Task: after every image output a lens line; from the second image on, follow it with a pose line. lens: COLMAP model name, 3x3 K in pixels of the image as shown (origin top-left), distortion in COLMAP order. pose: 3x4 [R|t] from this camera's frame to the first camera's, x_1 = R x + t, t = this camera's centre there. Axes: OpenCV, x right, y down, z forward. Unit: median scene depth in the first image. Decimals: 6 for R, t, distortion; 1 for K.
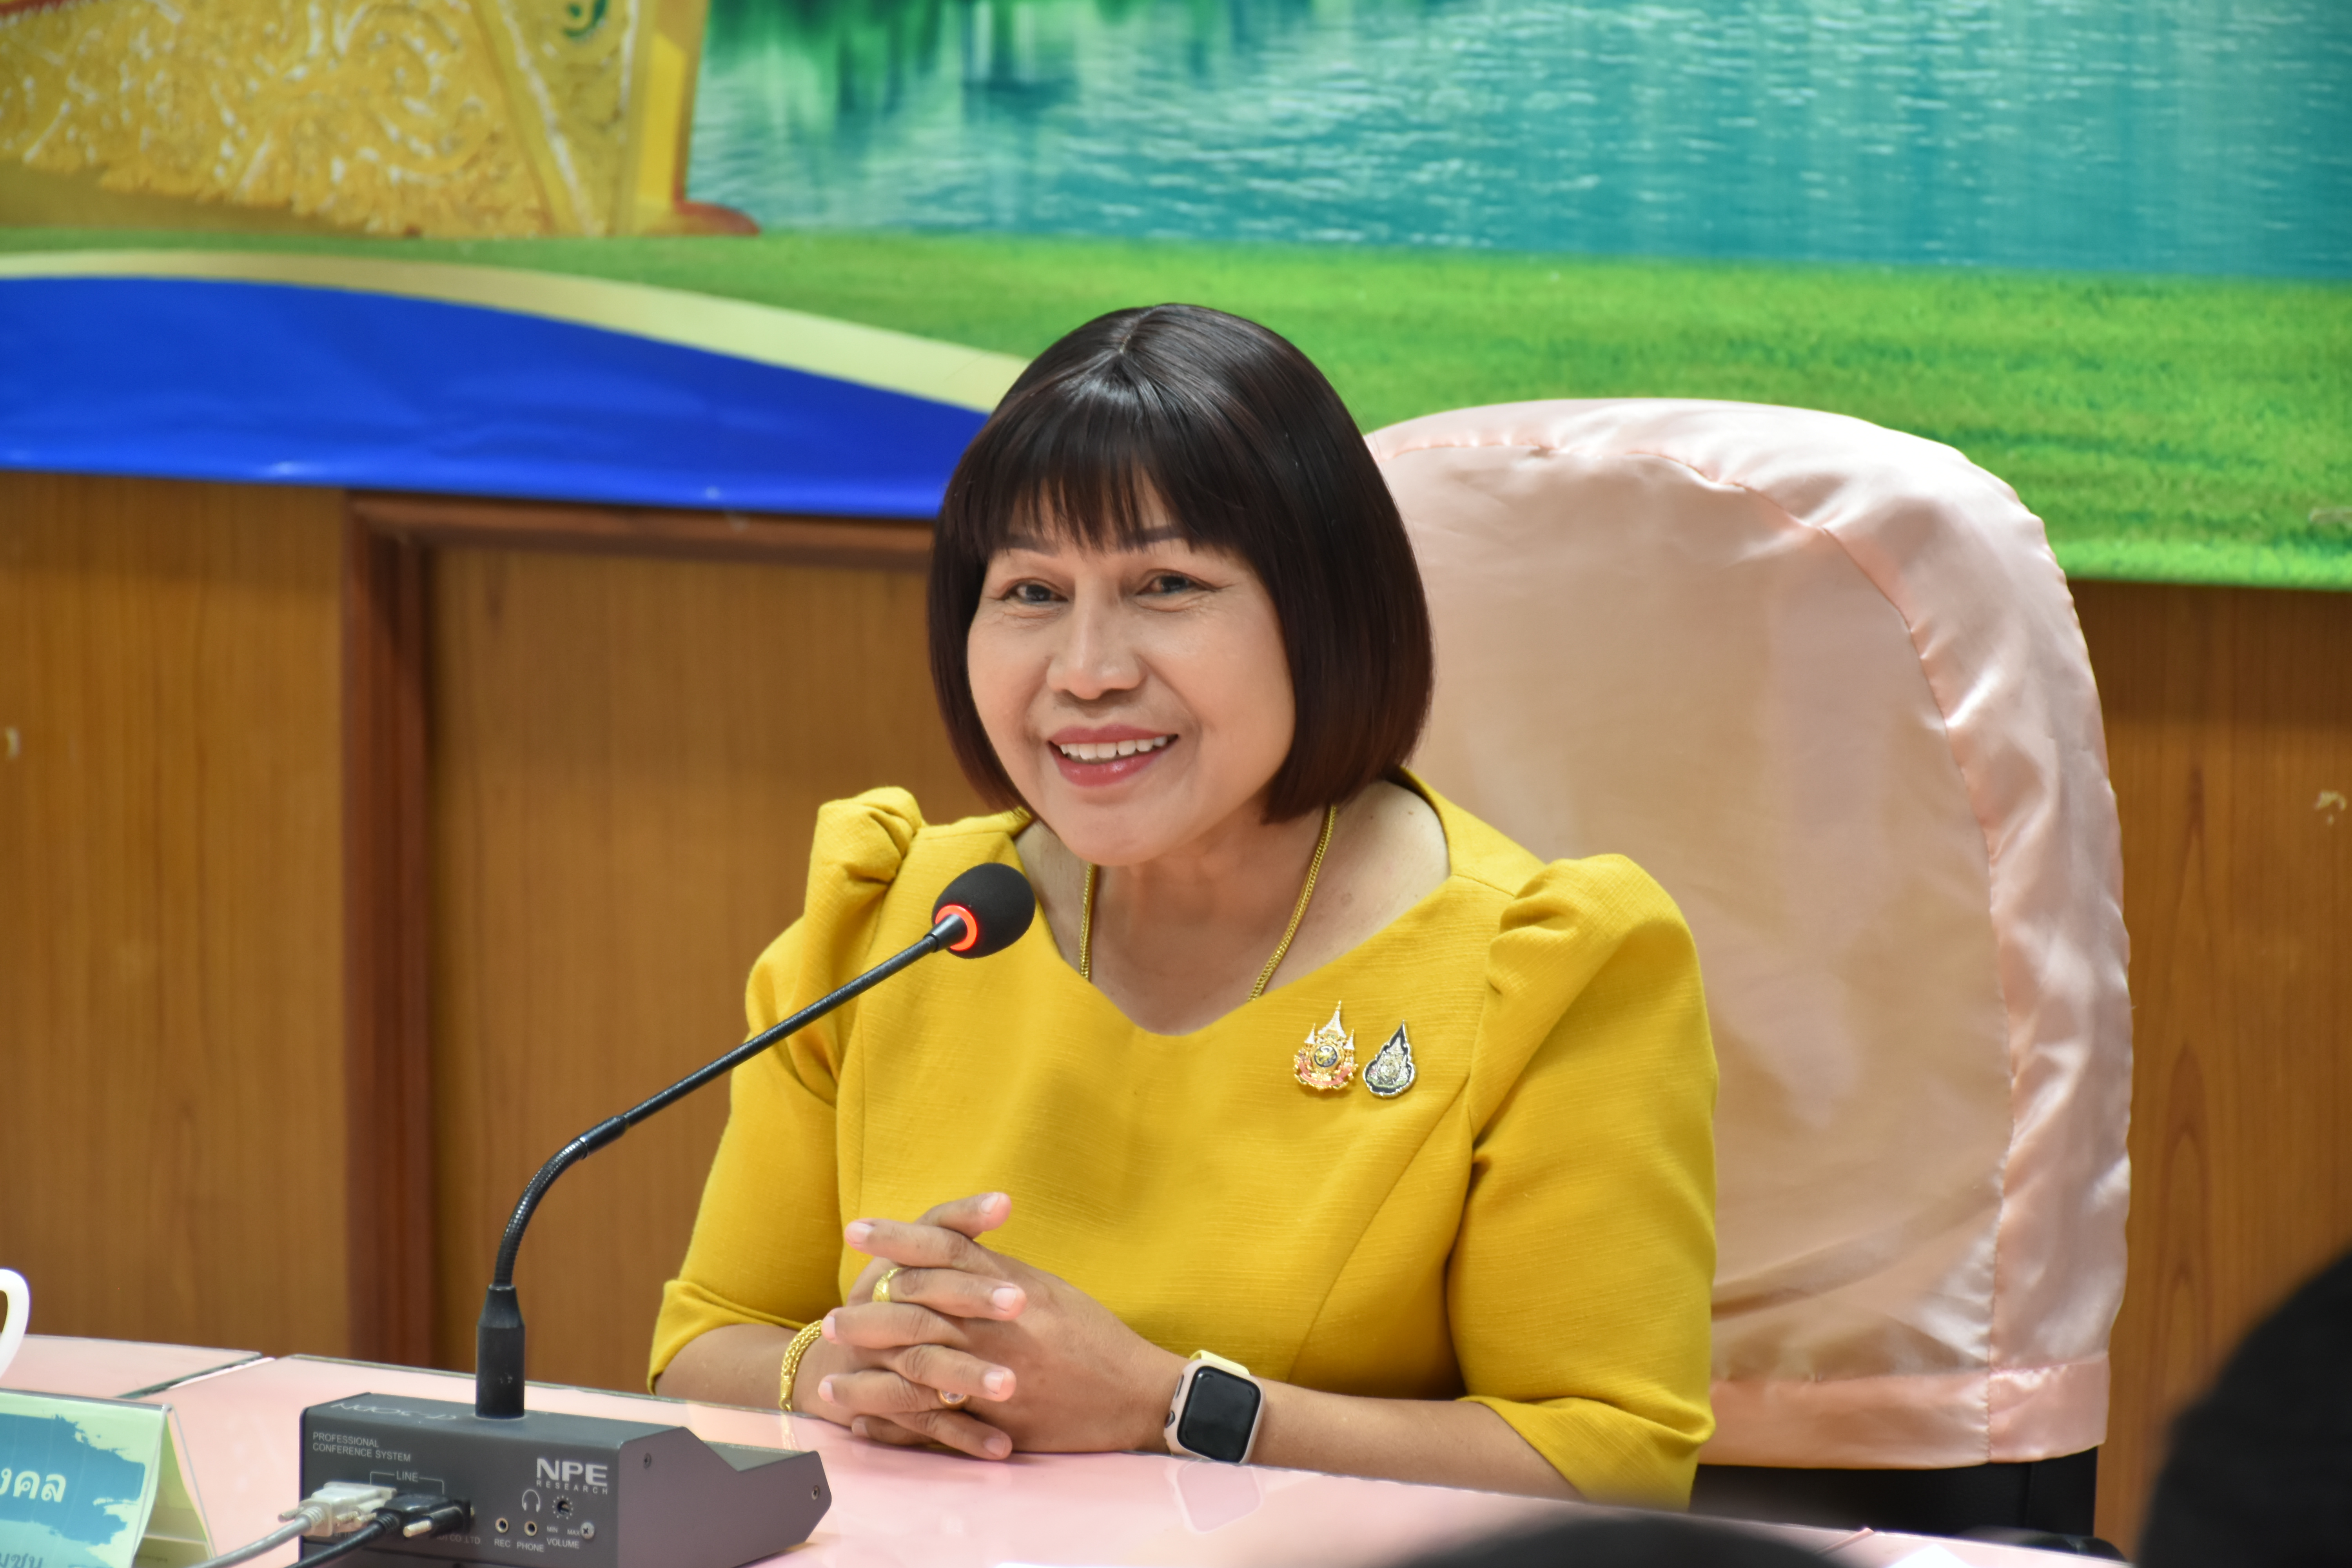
lens RADIAL K [[9024.4, 0, 1175.6], [0, 9024.4, 783.2], [0, 0, 1]] dist [0.061615, 0.000000]
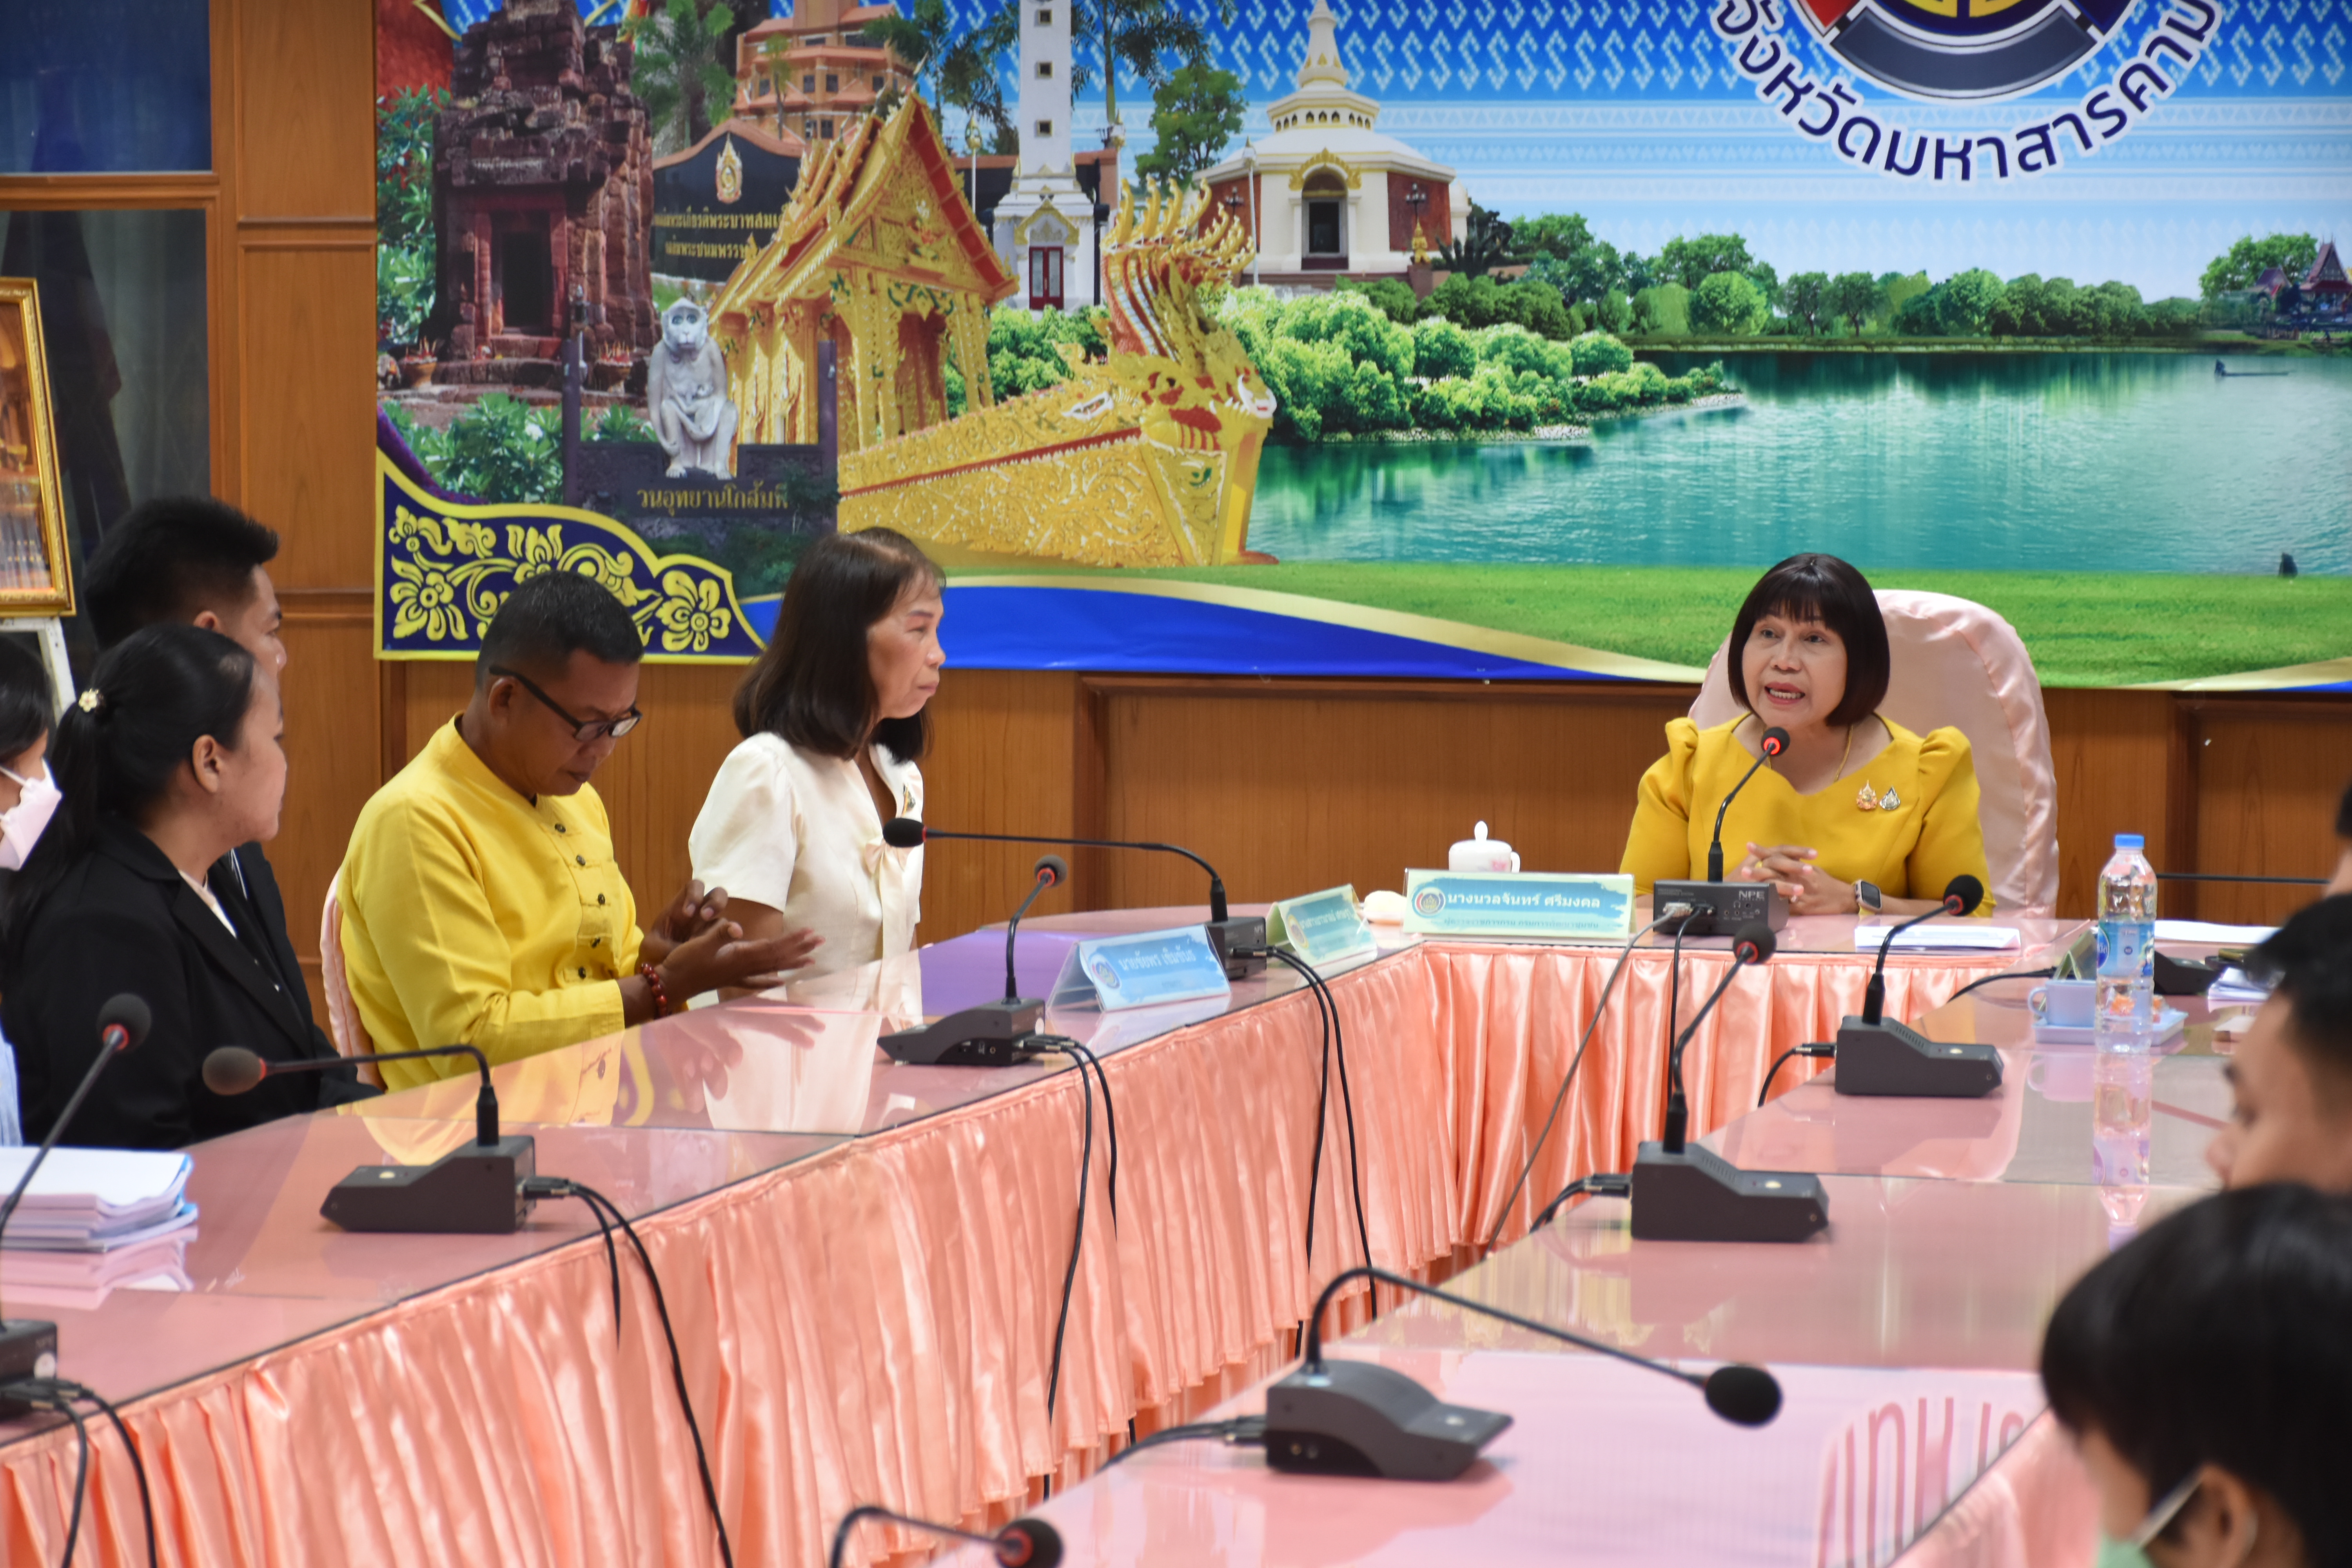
lens RADIAL K [[7120.3, 0, 1176.6], [0, 7120.3, 782.8], [0, 0, 1]] dist [0.034652, 0.000000]
pose [[0.966048, -0.010659, 0.258144, -0.593840], [0.026275, 0.998022, -0.057119, 0.113557], [-0.257024, 0.061962, 0.964417, -0.903944]]
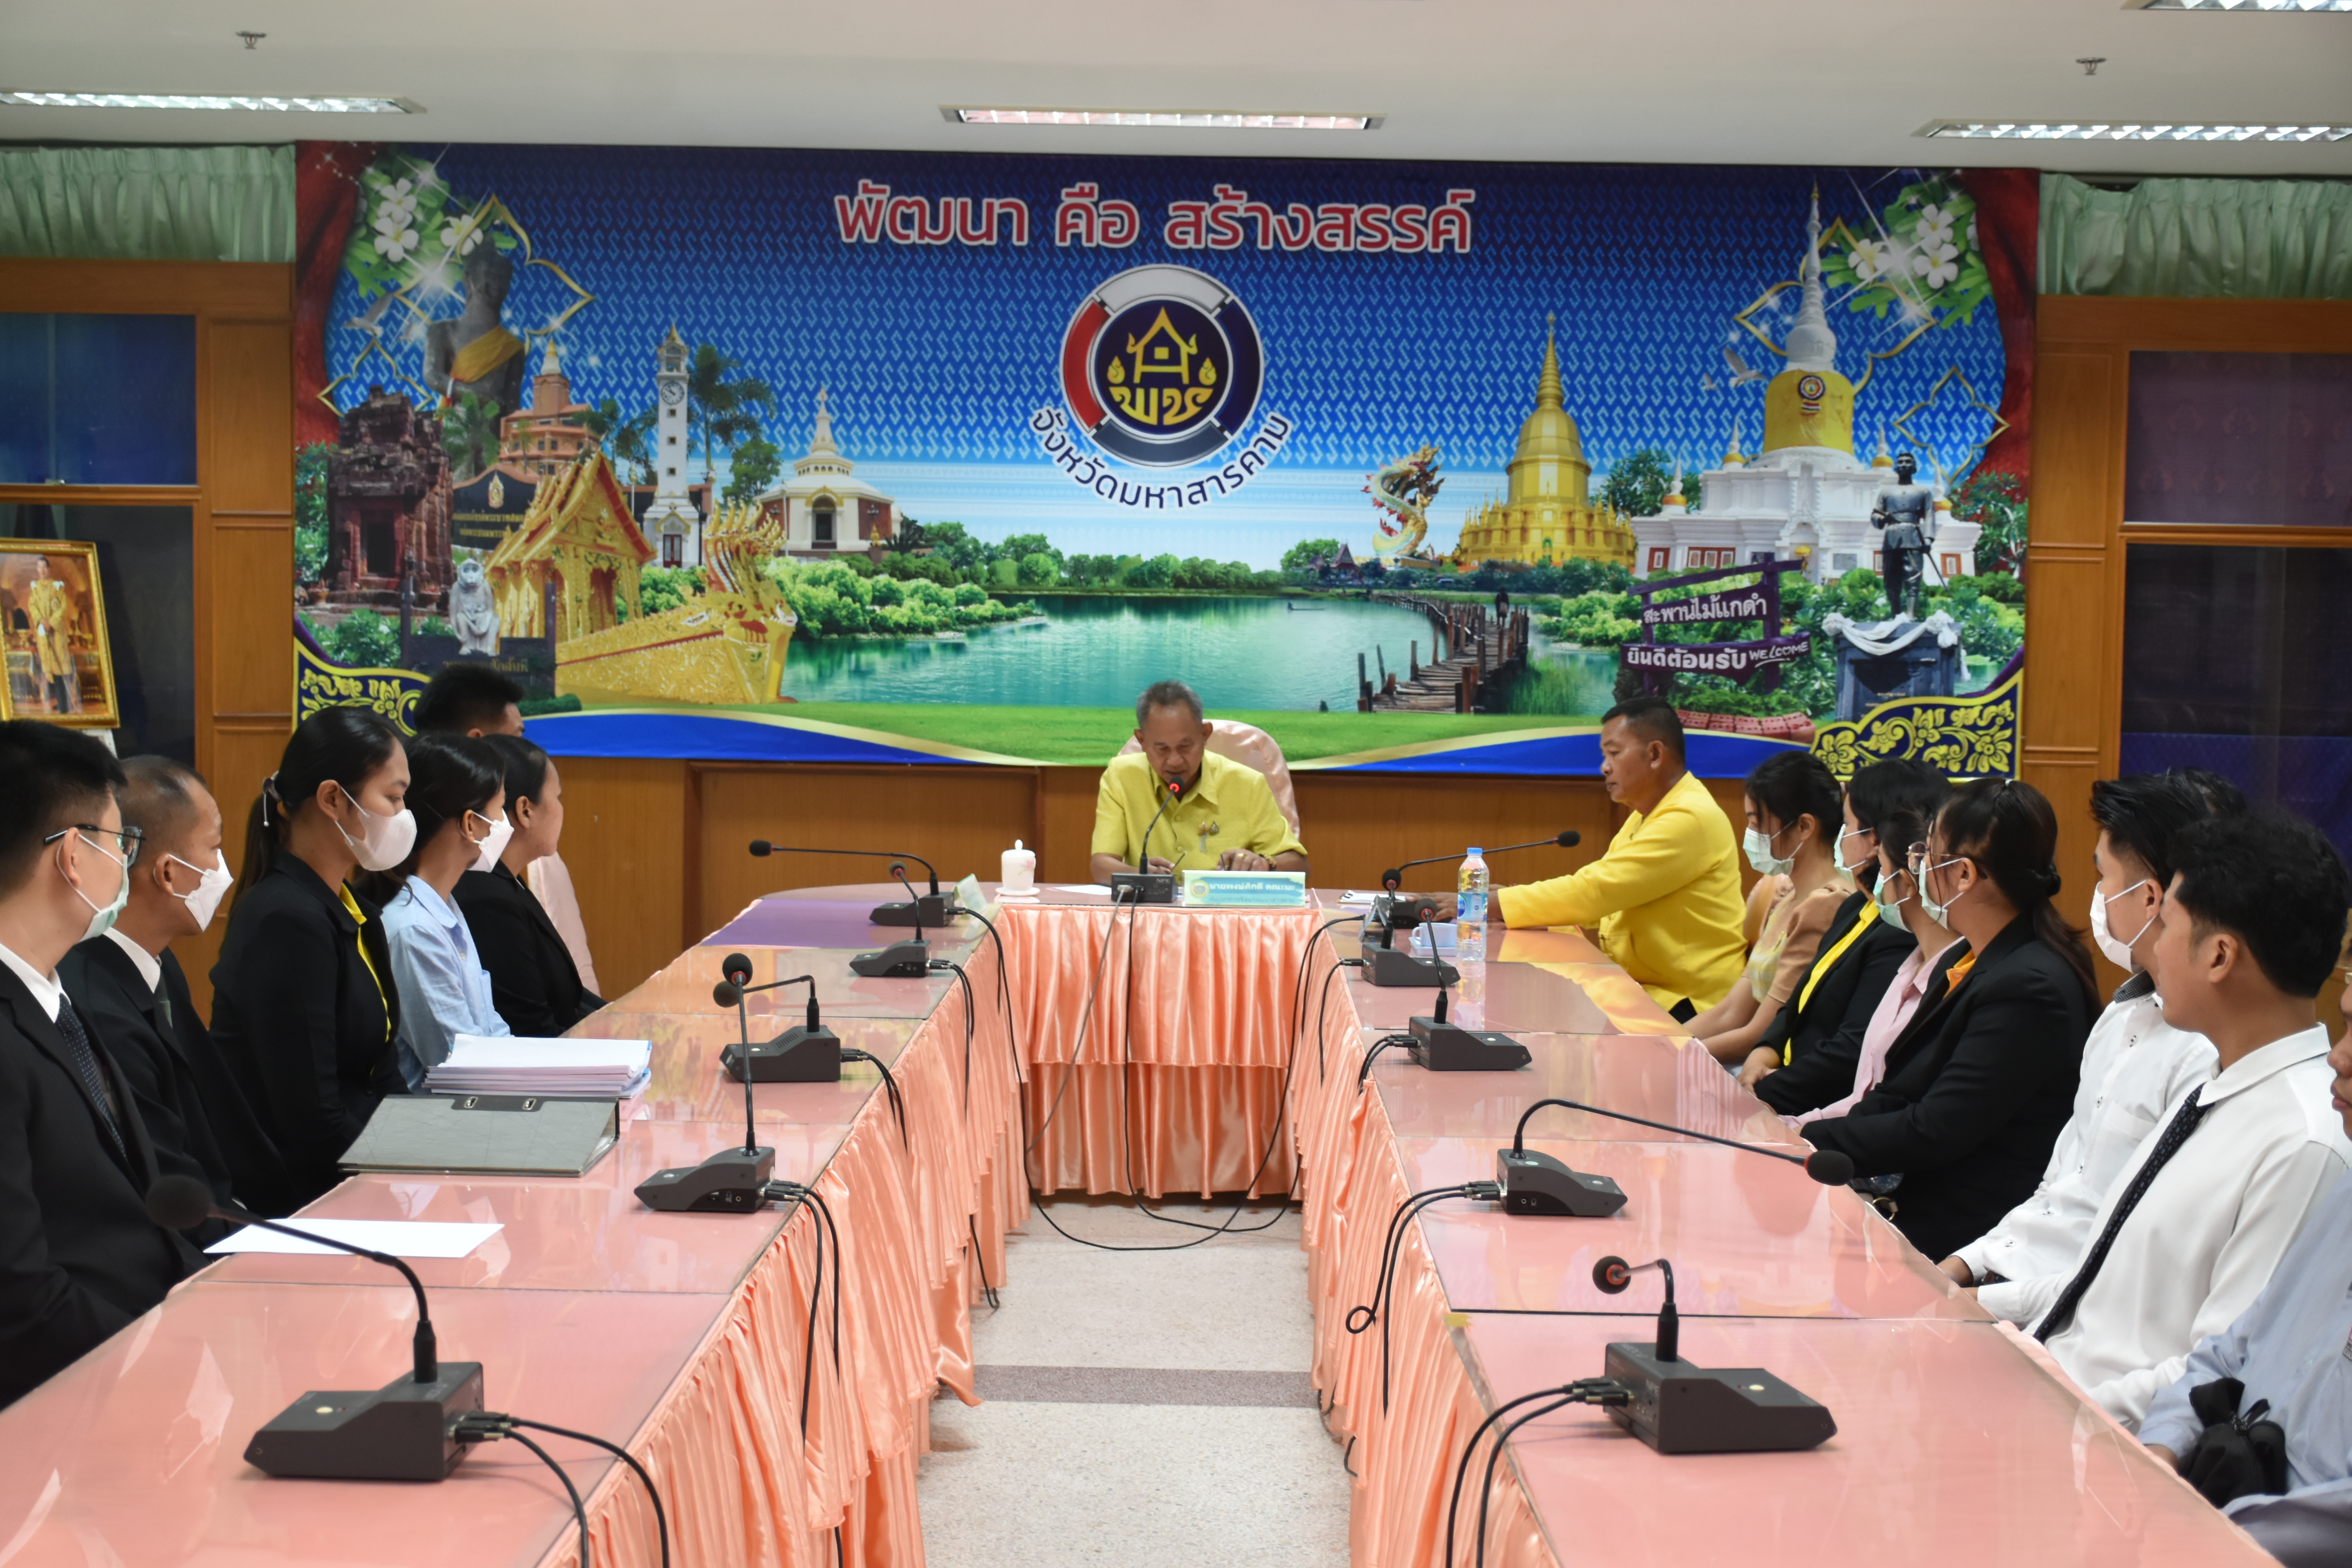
lens RADIAL K [[3517.2, 0, 1175.5], [0, 3517.2, 783.8], [0, 0, 1]] dist [0.027474, 0.000000]
pose [[0.871305, -0.009974, 0.490640, -0.800193], [0.042197, 0.997613, -0.054656, 0.092895], [-0.488924, 0.068325, 0.869647, -0.715318]]
